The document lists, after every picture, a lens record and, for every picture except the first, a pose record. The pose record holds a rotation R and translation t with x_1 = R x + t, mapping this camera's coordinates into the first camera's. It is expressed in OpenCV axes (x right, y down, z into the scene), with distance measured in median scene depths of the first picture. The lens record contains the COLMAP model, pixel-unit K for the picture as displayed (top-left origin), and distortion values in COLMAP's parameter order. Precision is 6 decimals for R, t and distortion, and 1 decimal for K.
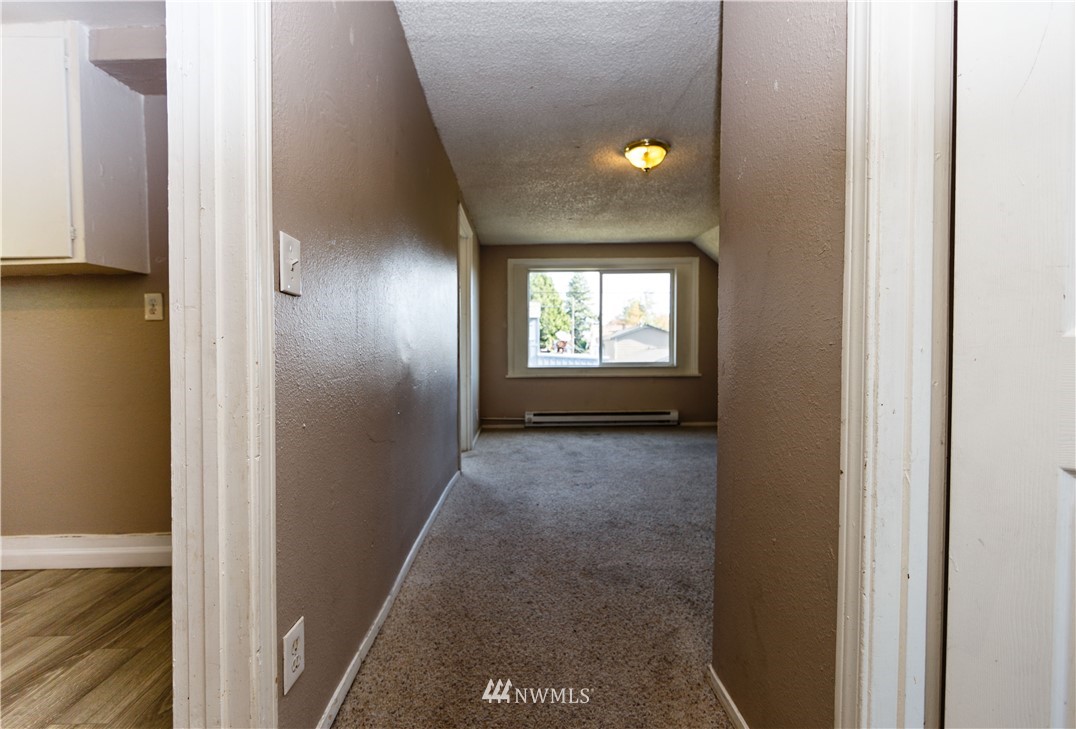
lens RADIAL K [[455.4, 0, 538.0], [0, 455.4, 364.5], [0, 0, 1]] dist [-0.000465, -0.000052]
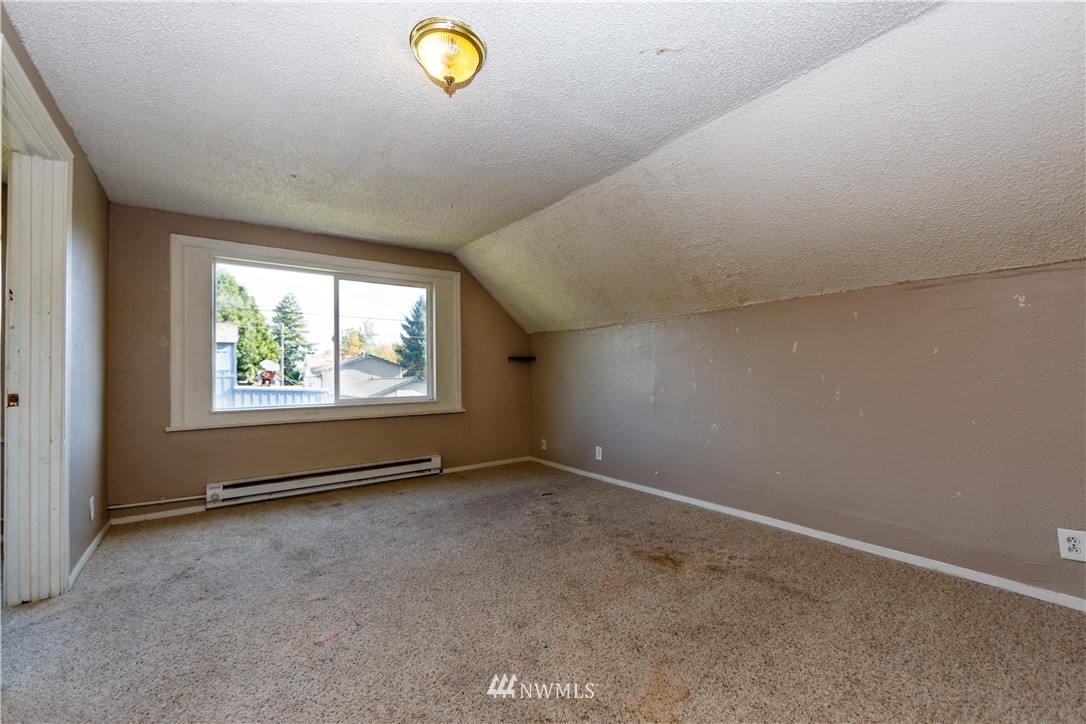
lens RADIAL K [[443.3, 0, 540.2], [0, 443.3, 373.1], [0, 0, 1]] dist [-0.001426, -0.000136]
pose [[0.823527, -0.001870, 0.567274, 0.002692], [0.029078, 0.998819, -0.038921, -0.007071], [-0.566531, 0.048548, 0.822609, 0.166472]]
